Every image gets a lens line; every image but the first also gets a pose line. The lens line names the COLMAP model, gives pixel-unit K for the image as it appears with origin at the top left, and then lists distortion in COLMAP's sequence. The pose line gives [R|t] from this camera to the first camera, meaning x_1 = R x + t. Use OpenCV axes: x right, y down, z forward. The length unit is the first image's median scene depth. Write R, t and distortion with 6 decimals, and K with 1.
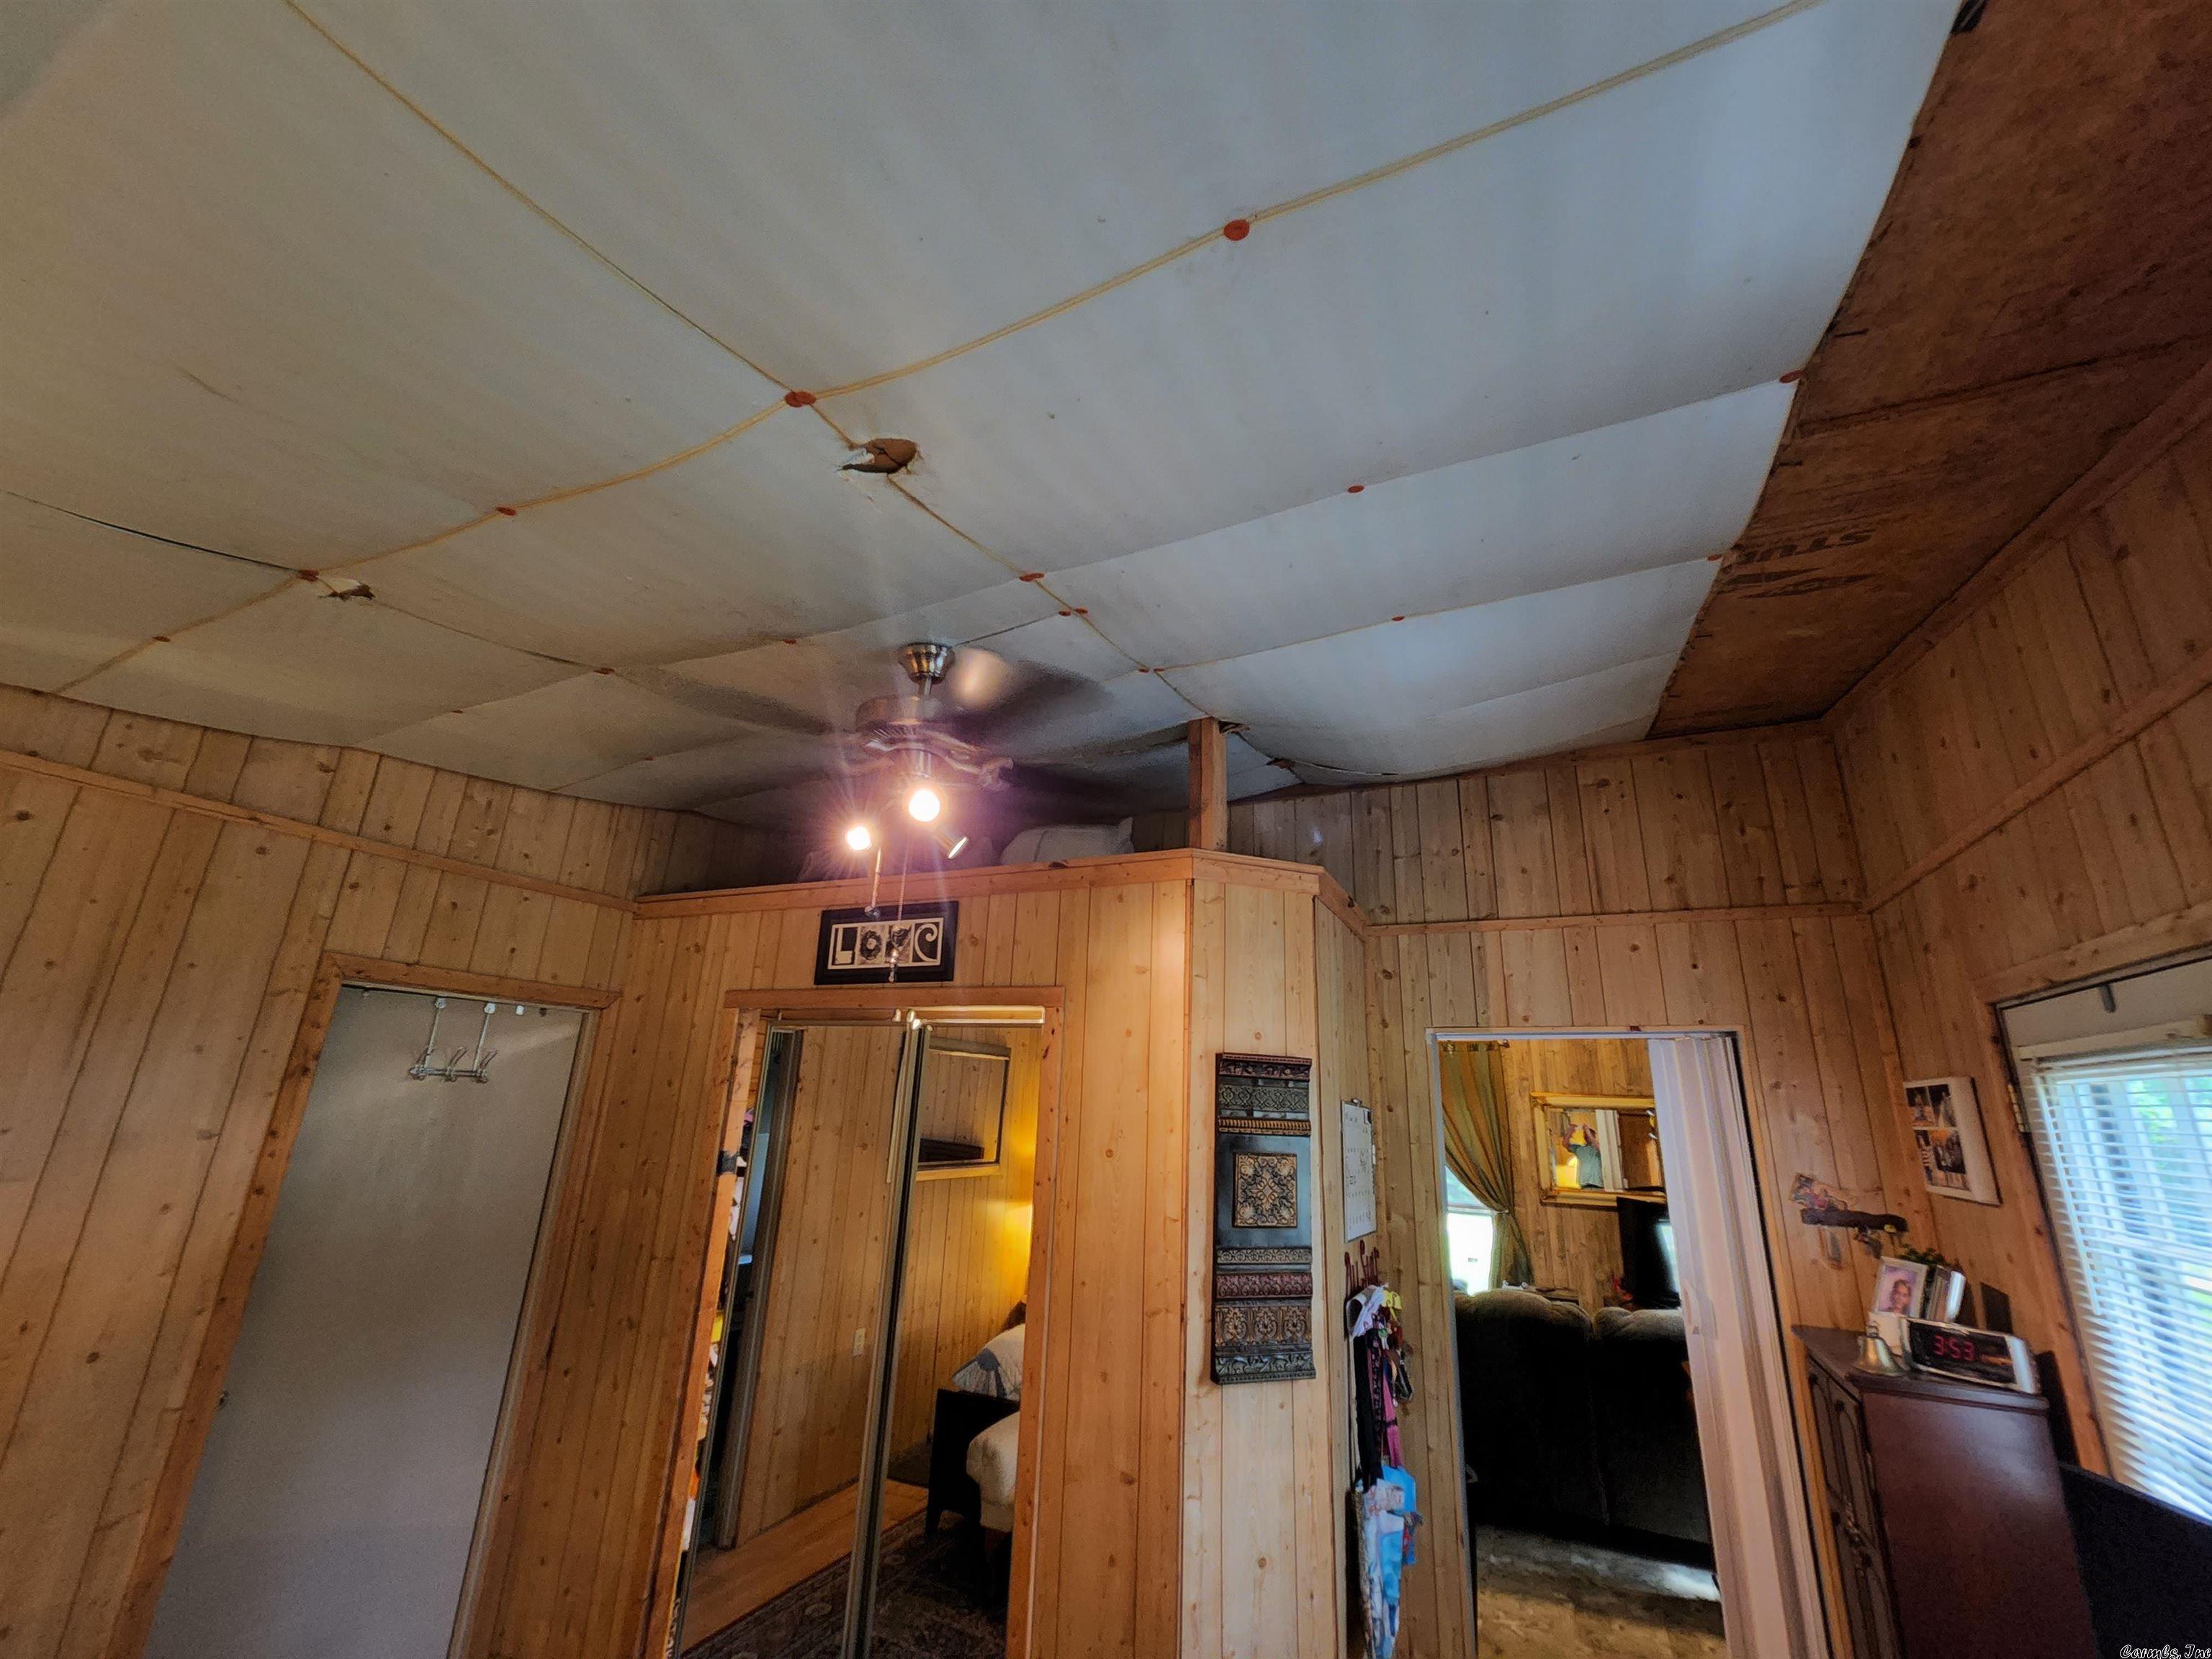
lens RADIAL K [[913.8, 0, 1113.2], [0, 913.8, 823.6], [0, 0, 1]] dist [-0.001770, 0.000727]
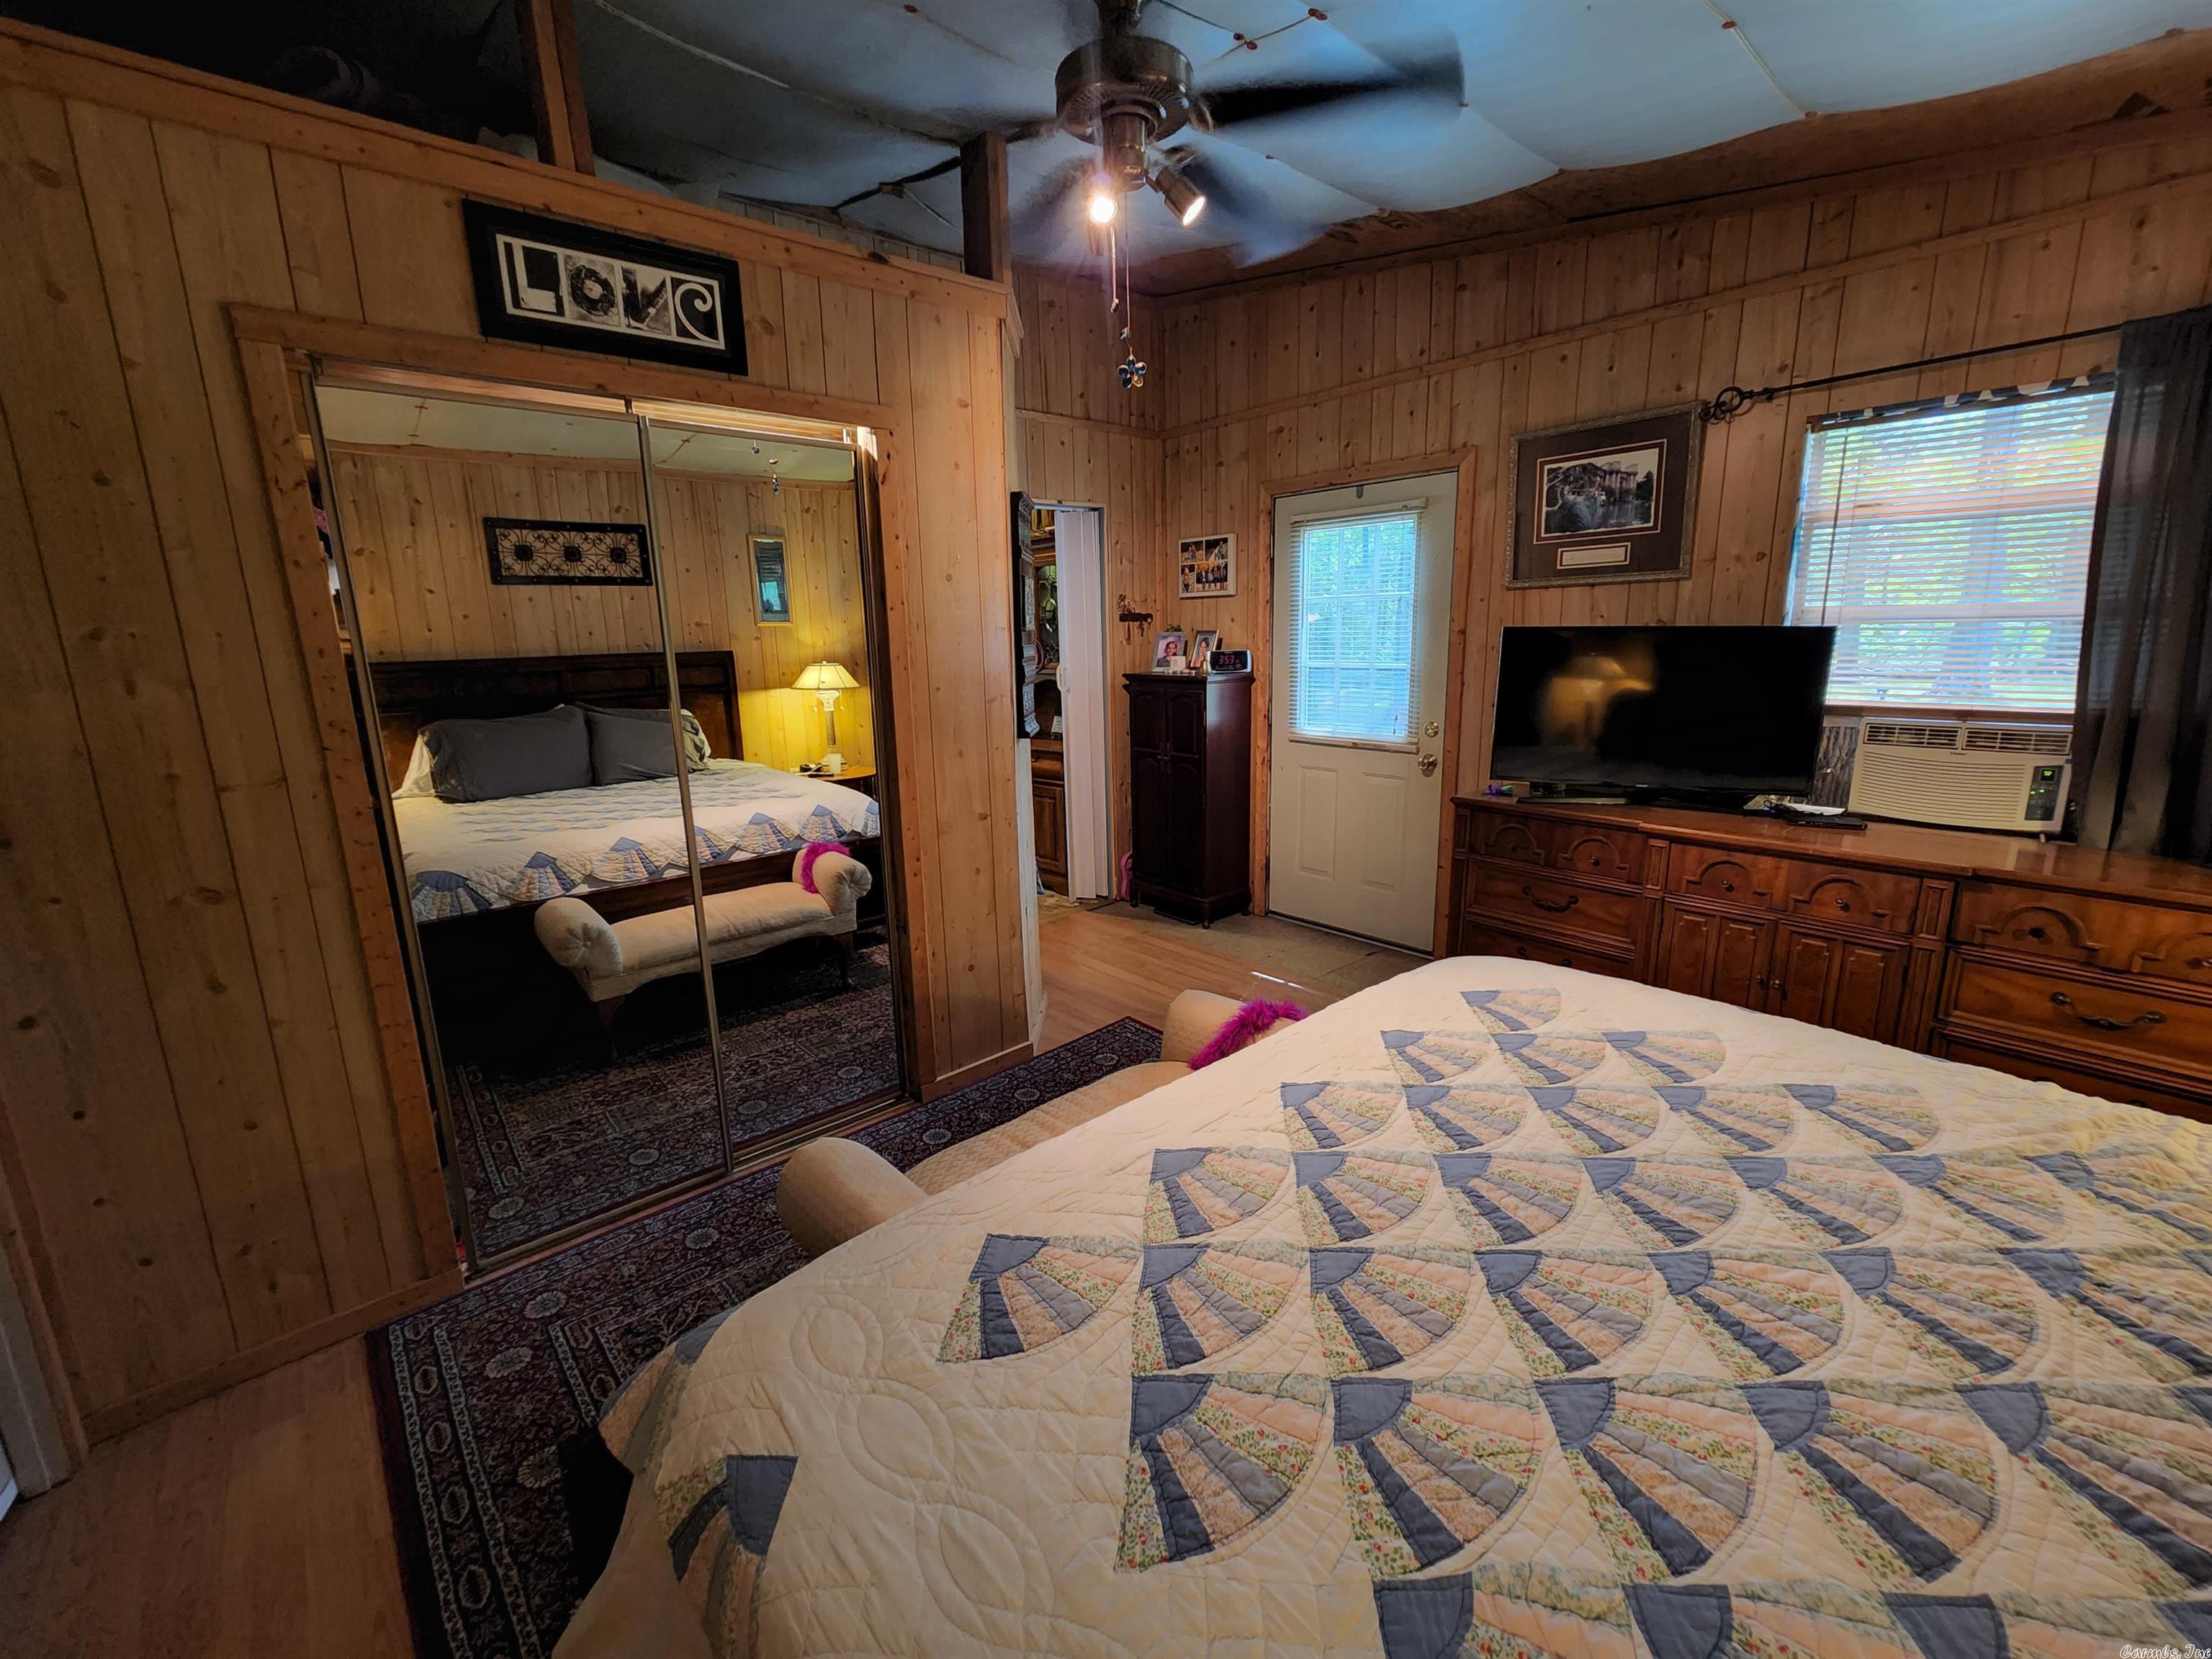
lens RADIAL K [[913.8, 0, 1111.9], [0, 913.8, 824.3], [0, 0, 1]] dist [-0.001770, 0.000727]
pose [[0.393960, -0.241448, 0.886847, -0.864623], [-0.233998, 0.906739, 0.350812, 0.174981], [-0.888842, -0.345727, 0.300721, 0.344217]]
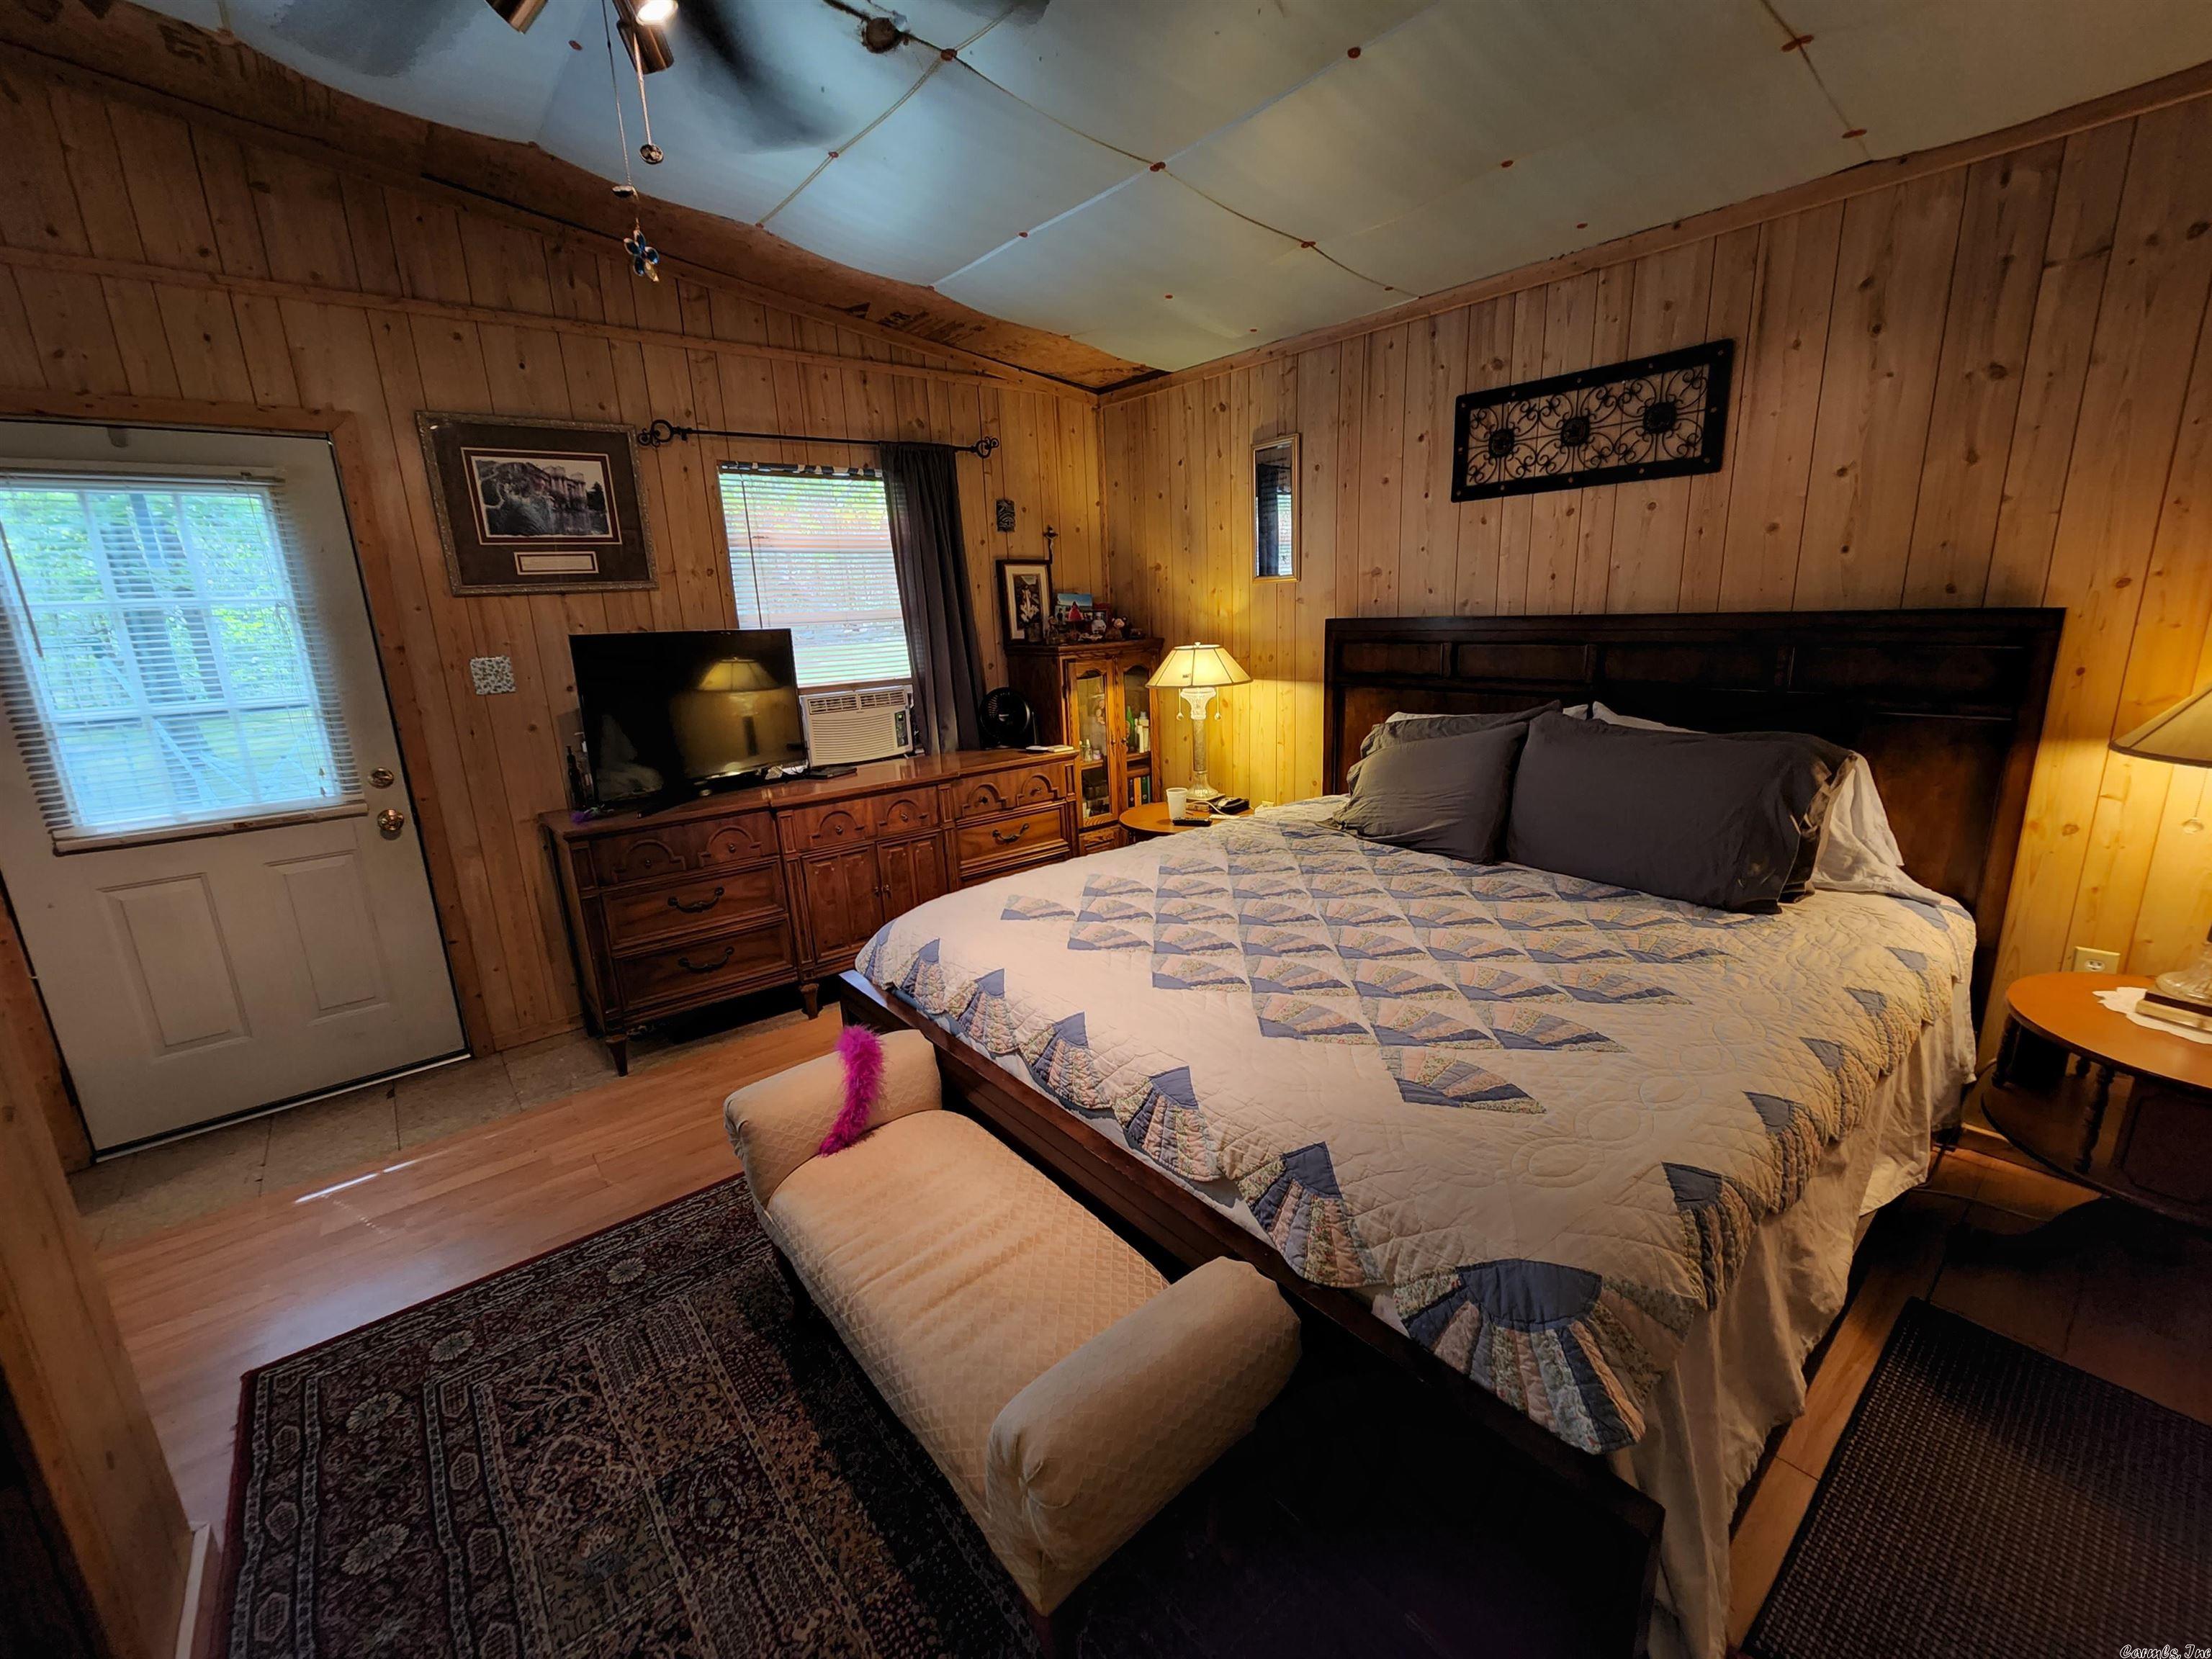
lens RADIAL K [[913.8, 0, 1097.2], [0, 913.8, 829.1], [0, 0, 1]] dist [-0.001770, 0.000727]
pose [[-0.897793, -0.110330, 0.426373, -0.612949], [-0.125531, 0.992060, -0.007616, 0.377248], [-0.422148, -0.060360, -0.904515, 0.976351]]
